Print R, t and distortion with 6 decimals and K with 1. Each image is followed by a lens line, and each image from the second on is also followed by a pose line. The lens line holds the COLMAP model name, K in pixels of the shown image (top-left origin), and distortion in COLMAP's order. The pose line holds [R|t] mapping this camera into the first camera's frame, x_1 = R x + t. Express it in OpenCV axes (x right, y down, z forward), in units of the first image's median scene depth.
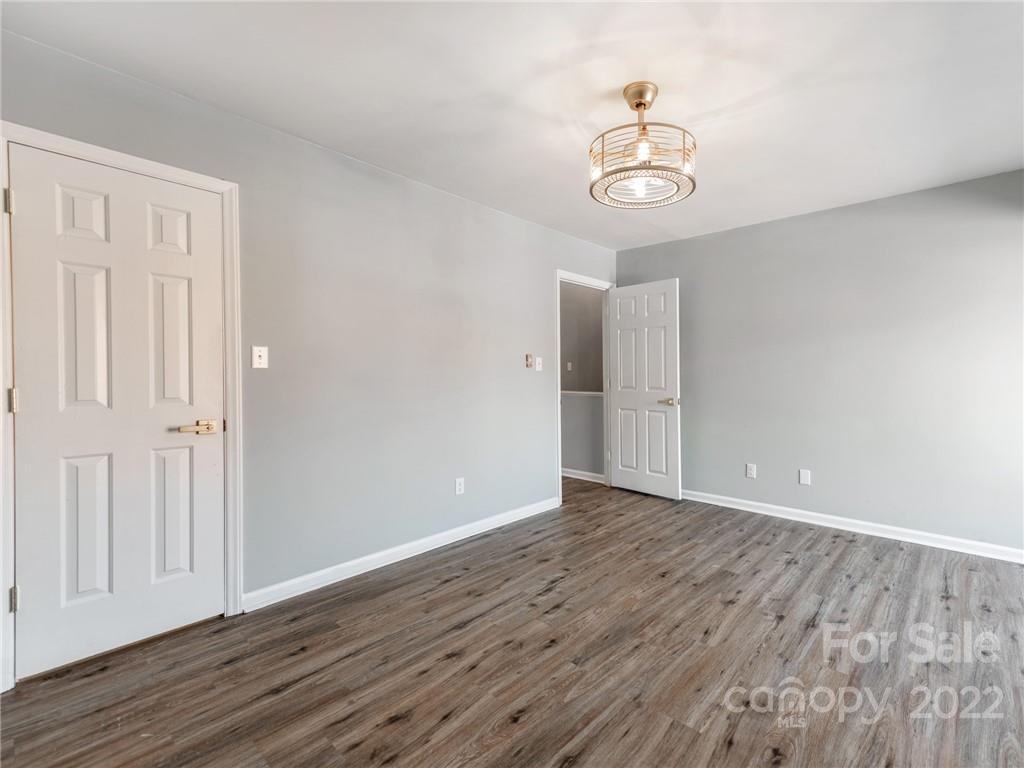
lens RADIAL K [[456.9, 0, 536.7], [0, 456.9, 366.9], [0, 0, 1]] dist [0.001840, -0.000279]
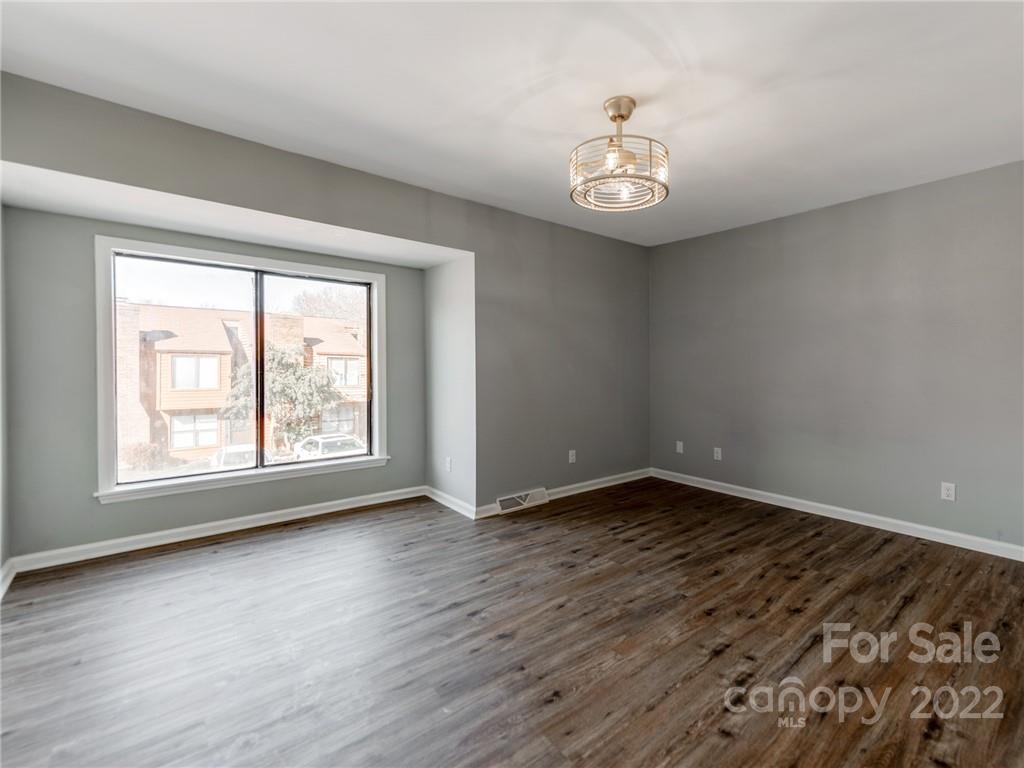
lens RADIAL K [[456.9, 0, 536.7], [0, 456.9, 366.9], [0, 0, 1]] dist [0.001840, -0.000279]
pose [[-0.989731, -0.003819, 0.142891, 0.279244], [-0.004858, 0.999964, -0.006927, 0.027515], [-0.142859, -0.007550, -0.989714, 2.086647]]
